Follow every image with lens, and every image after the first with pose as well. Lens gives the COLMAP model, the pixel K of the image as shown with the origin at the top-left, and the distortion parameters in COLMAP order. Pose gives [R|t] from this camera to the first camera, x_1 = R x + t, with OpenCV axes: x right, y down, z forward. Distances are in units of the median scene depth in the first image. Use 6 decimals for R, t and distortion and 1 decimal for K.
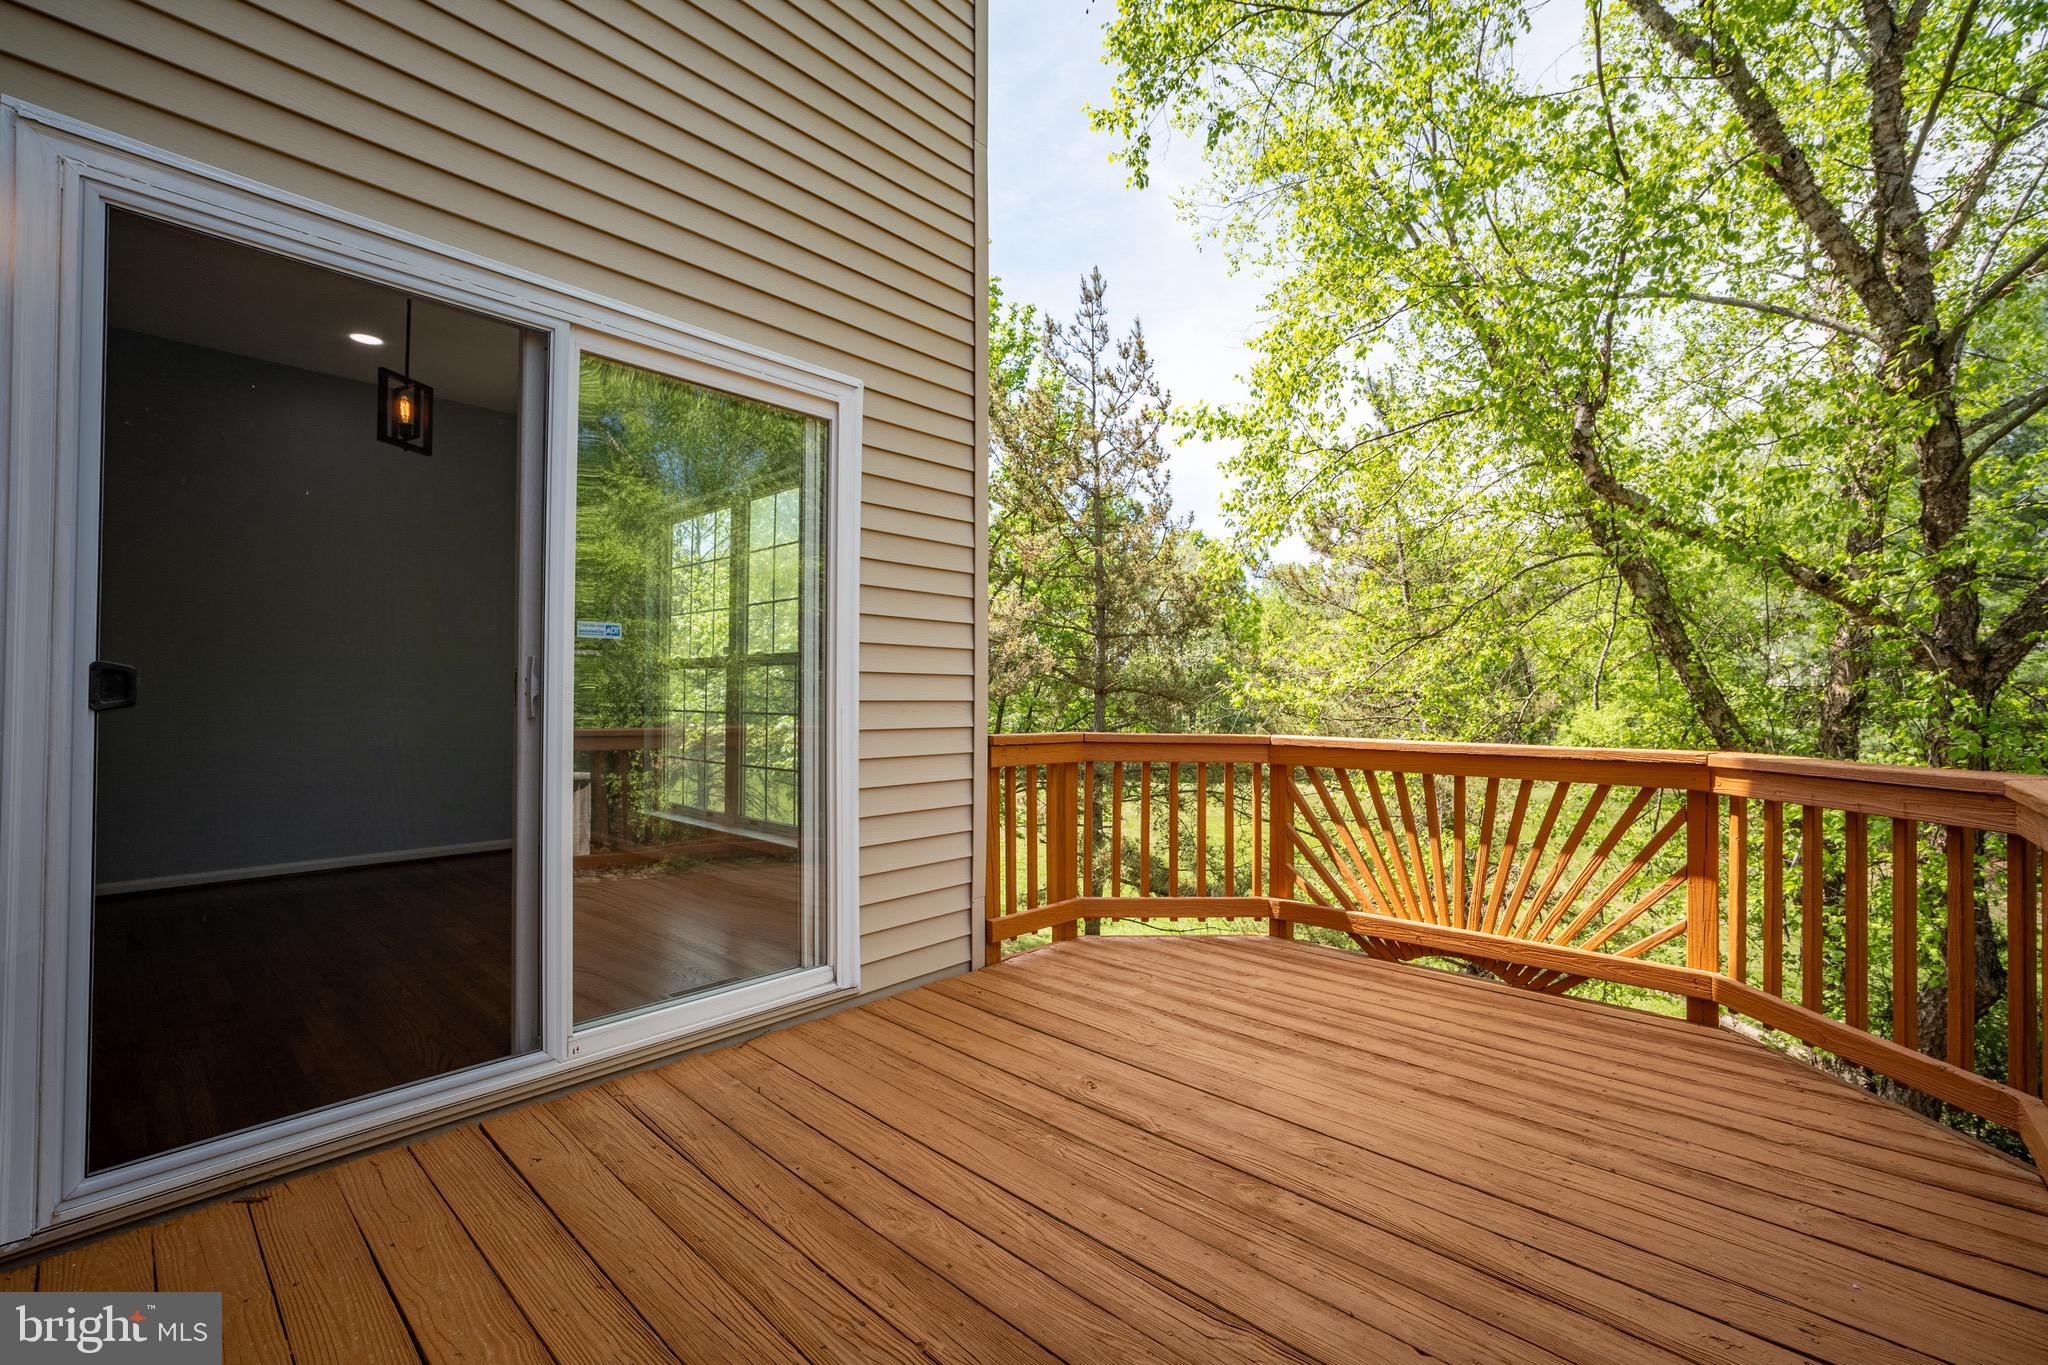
lens RADIAL K [[863.4, 0, 1024.7], [0, 863.4, 678.2], [0, 0, 1]] dist [-0.024281, 0.004824]
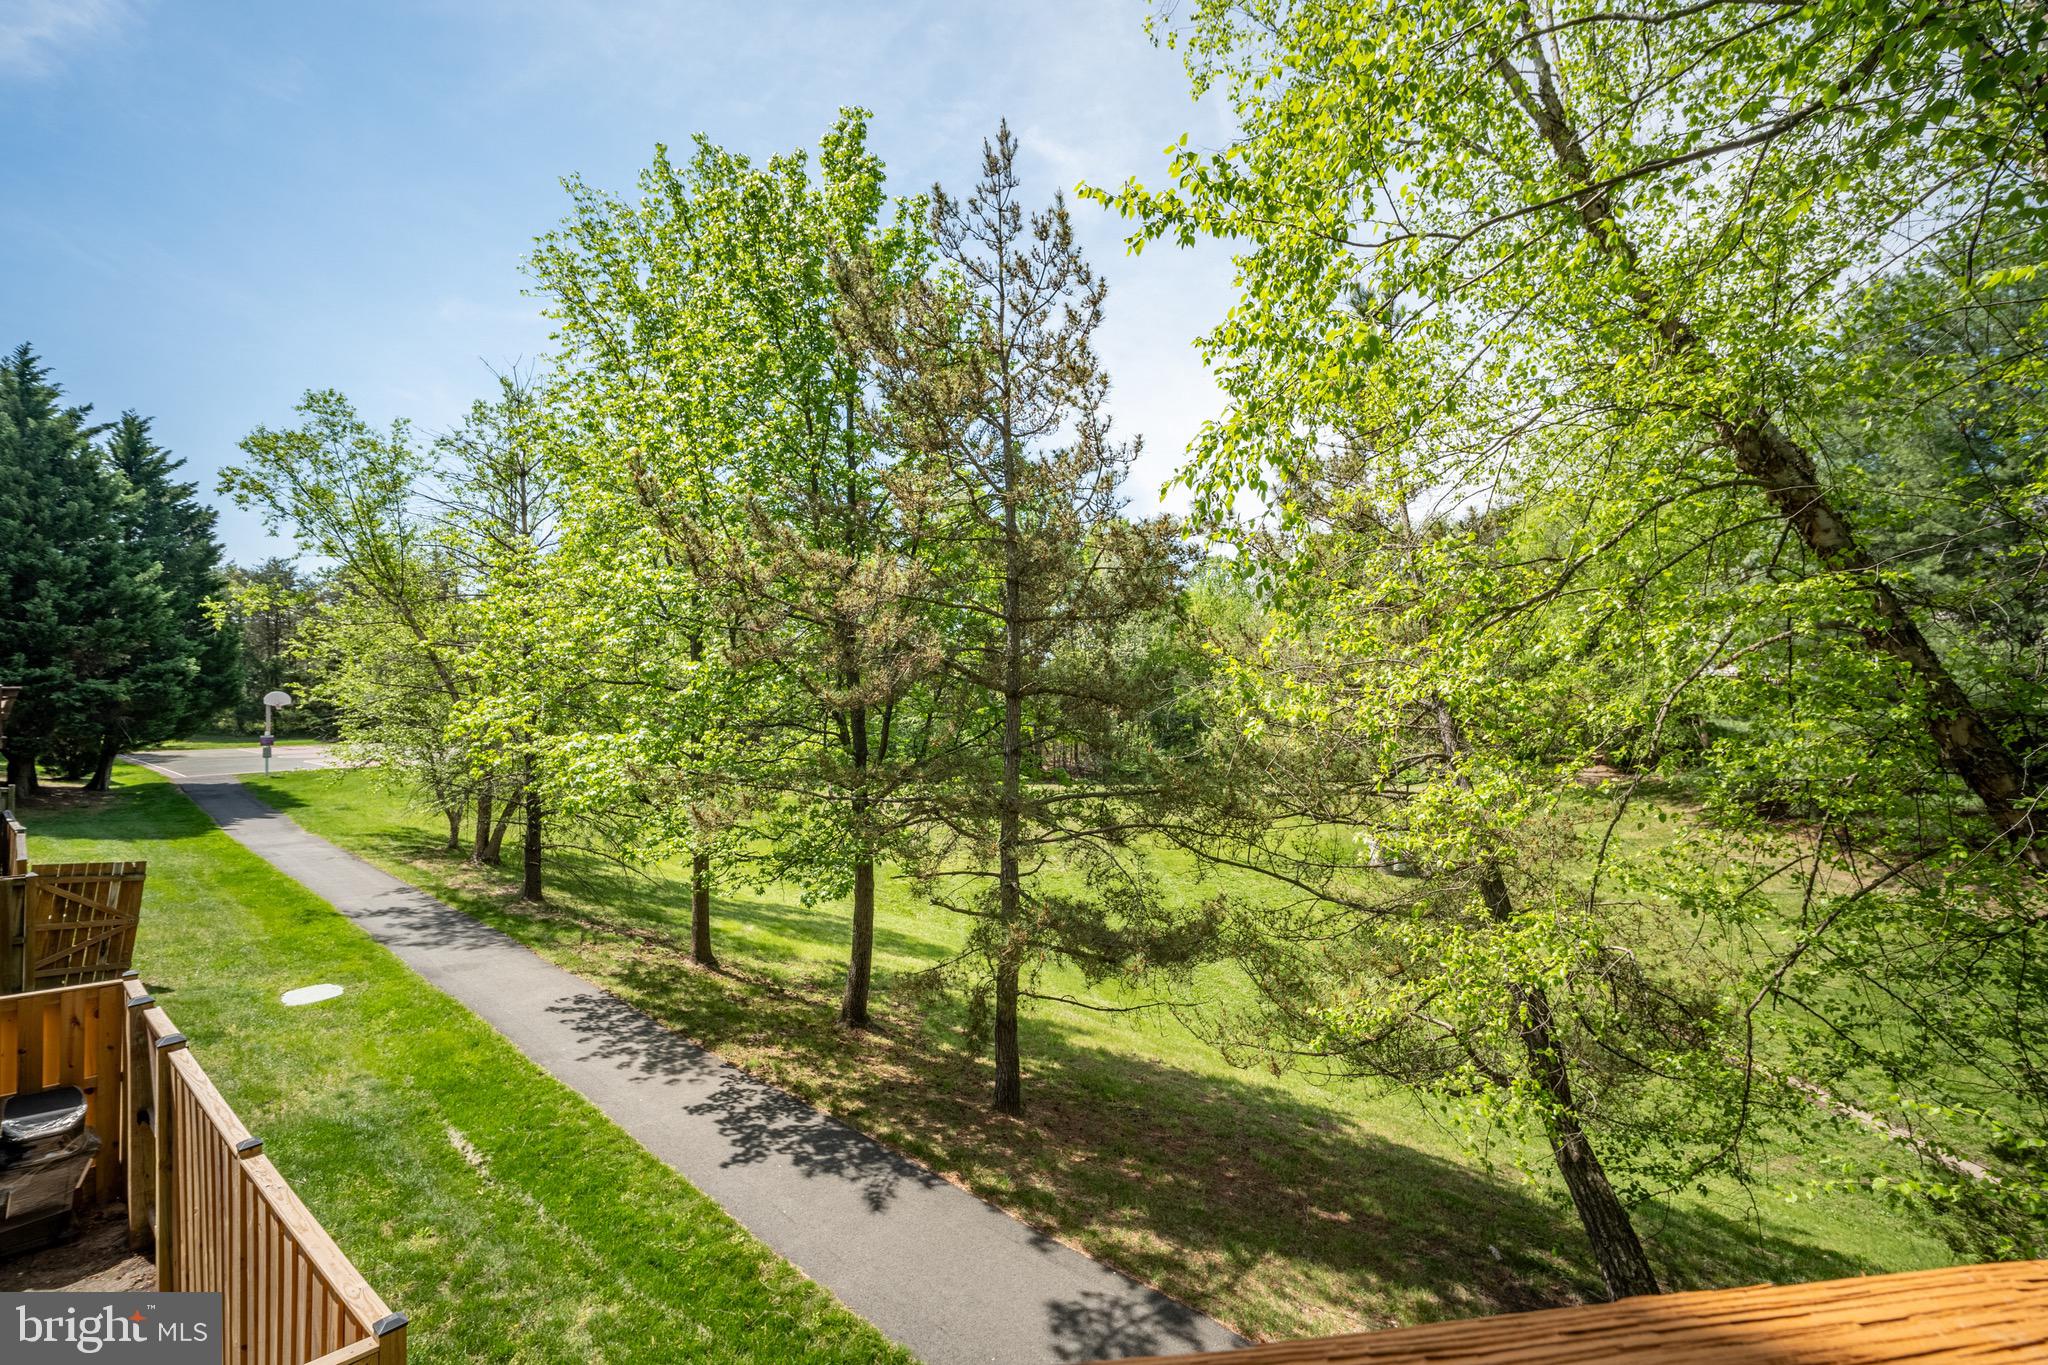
lens RADIAL K [[863.4, 0, 1024.1], [0, 863.4, 679.8], [0, 0, 1]] dist [-0.024281, 0.004824]
pose [[0.996369, -0.008870, 0.084680, 0.037755], [0.008276, 0.999939, 0.007367, -0.002761], [-0.084740, -0.006639, 0.996381, 0.287916]]
